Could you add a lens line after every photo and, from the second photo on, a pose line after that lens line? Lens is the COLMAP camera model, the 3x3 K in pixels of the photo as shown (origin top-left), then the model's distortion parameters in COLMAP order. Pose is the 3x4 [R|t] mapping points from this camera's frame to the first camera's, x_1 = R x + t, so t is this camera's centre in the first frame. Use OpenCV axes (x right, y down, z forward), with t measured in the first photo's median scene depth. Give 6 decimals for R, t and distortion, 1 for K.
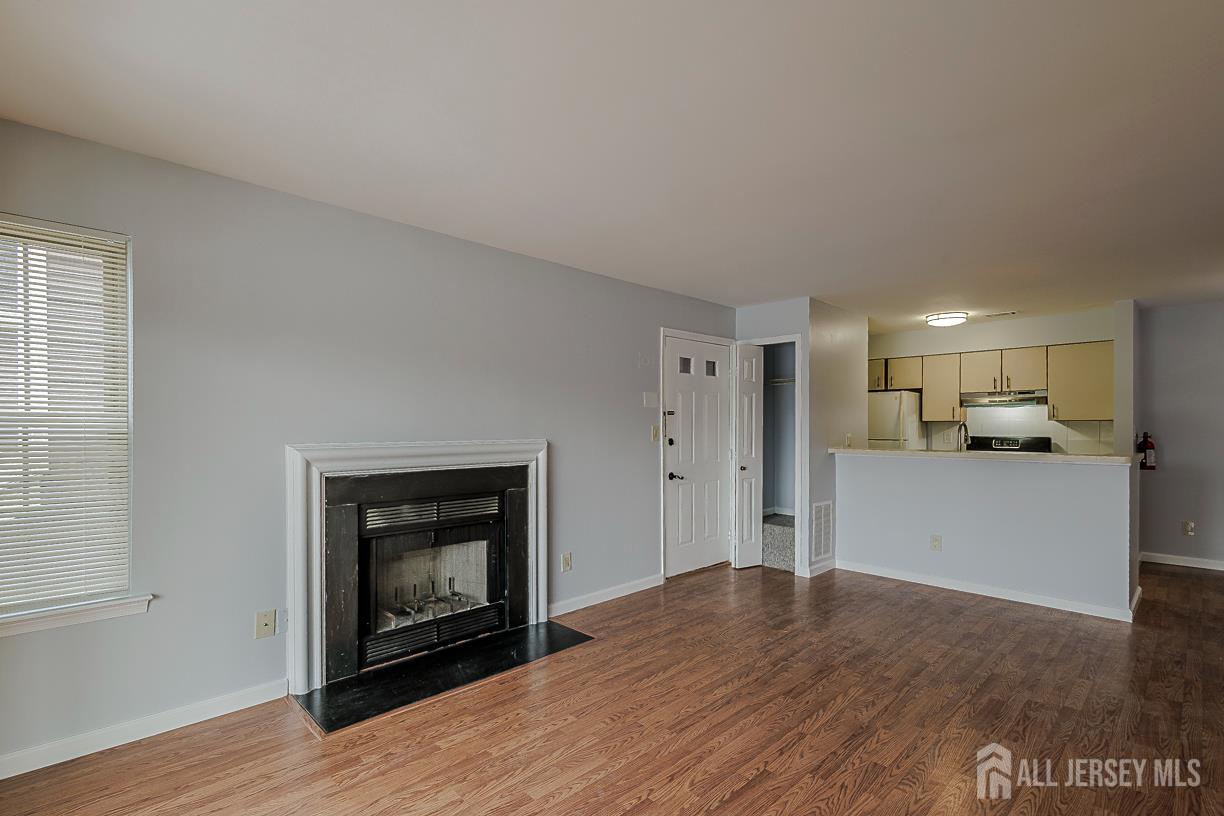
lens RADIAL K [[576.5, 0, 617.5], [0, 576.5, 434.4], [0, 0, 1]] dist [0.002204, 0.000021]
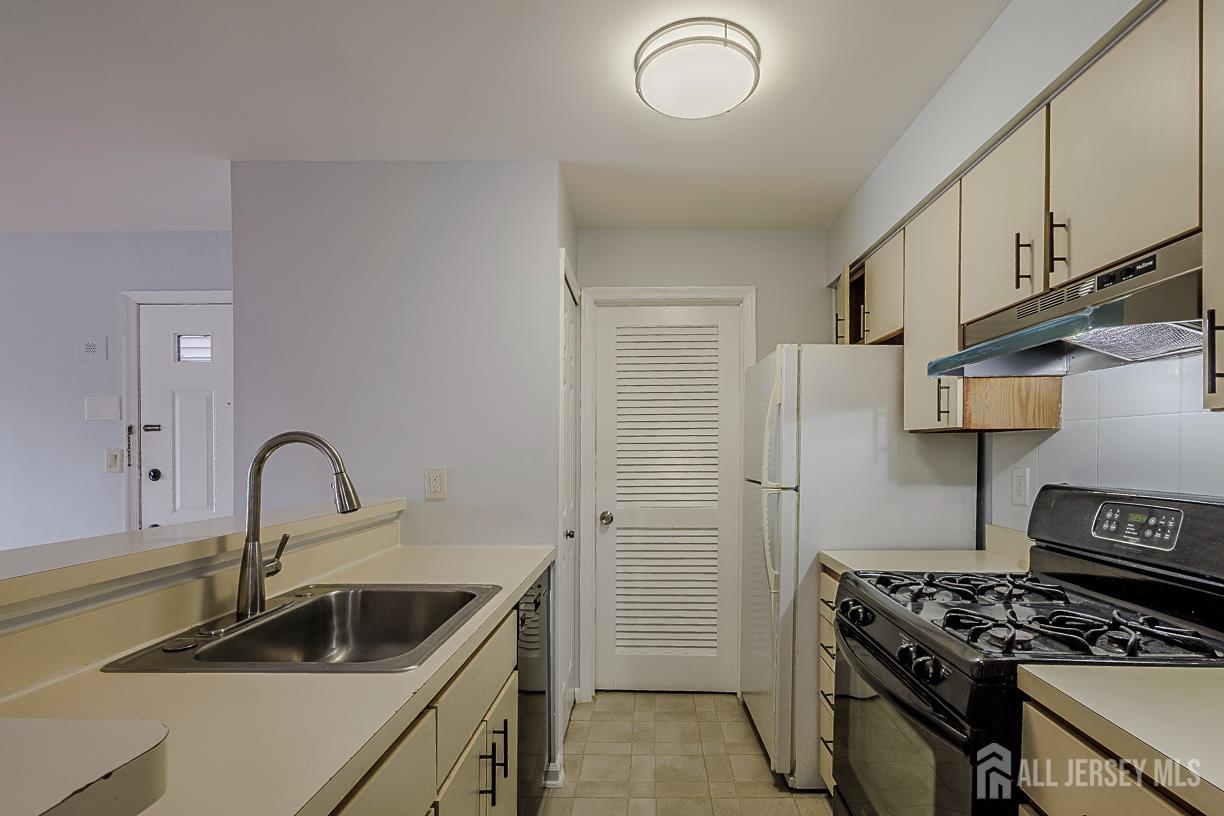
lens RADIAL K [[571.0, 0, 648.6], [0, 571.0, 457.6], [0, 0, 1]] dist [0.001050, 0.000031]
pose [[0.717179, 0.008267, -0.696840, 1.148182], [-0.007975, 0.999962, 0.003656, -0.015264], [0.696844, 0.002935, 0.717217, 1.187088]]
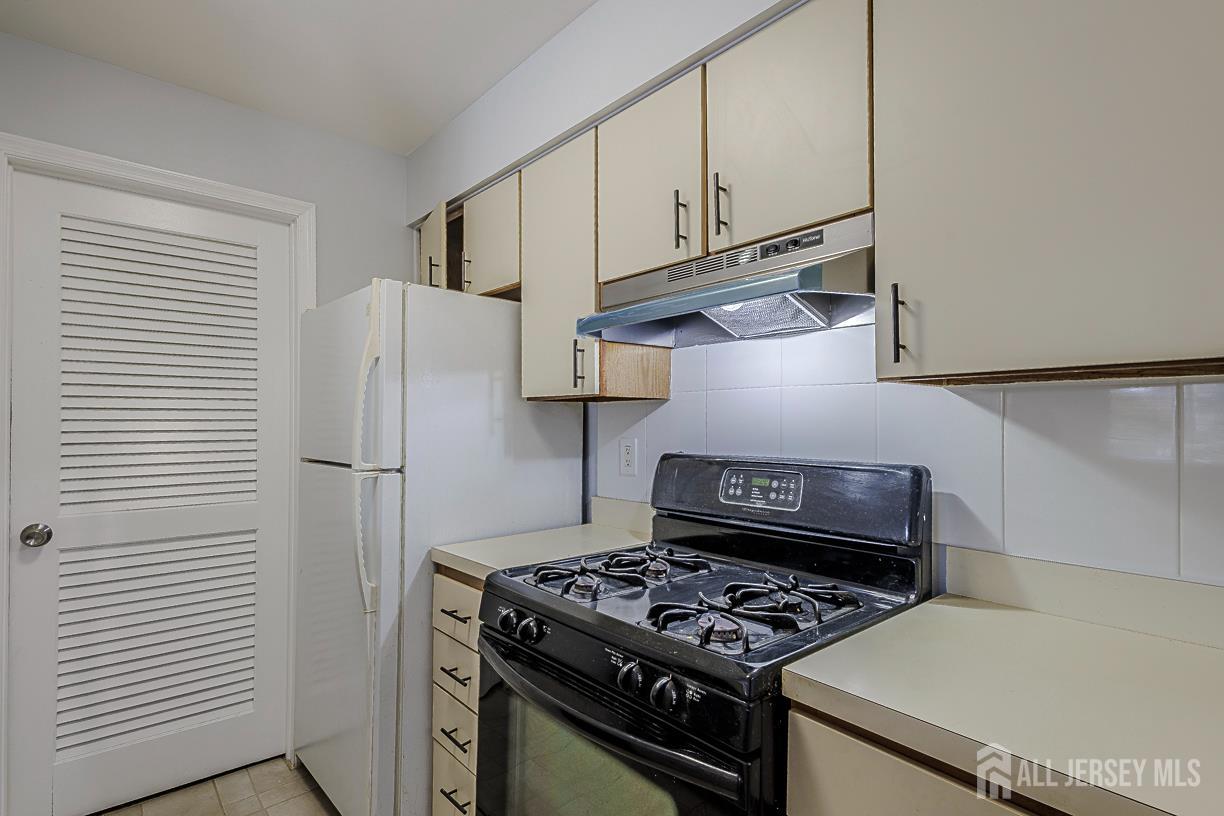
lens RADIAL K [[588.6, 0, 610.8], [0, 588.6, 420.5], [0, 0, 1]] dist [0.009713, -0.000025]
pose [[0.999015, -0.000377, -0.044362, 1.035273], [-0.000414, 0.999841, -0.017840, -0.012783], [0.044361, 0.017841, 0.998856, 1.256897]]
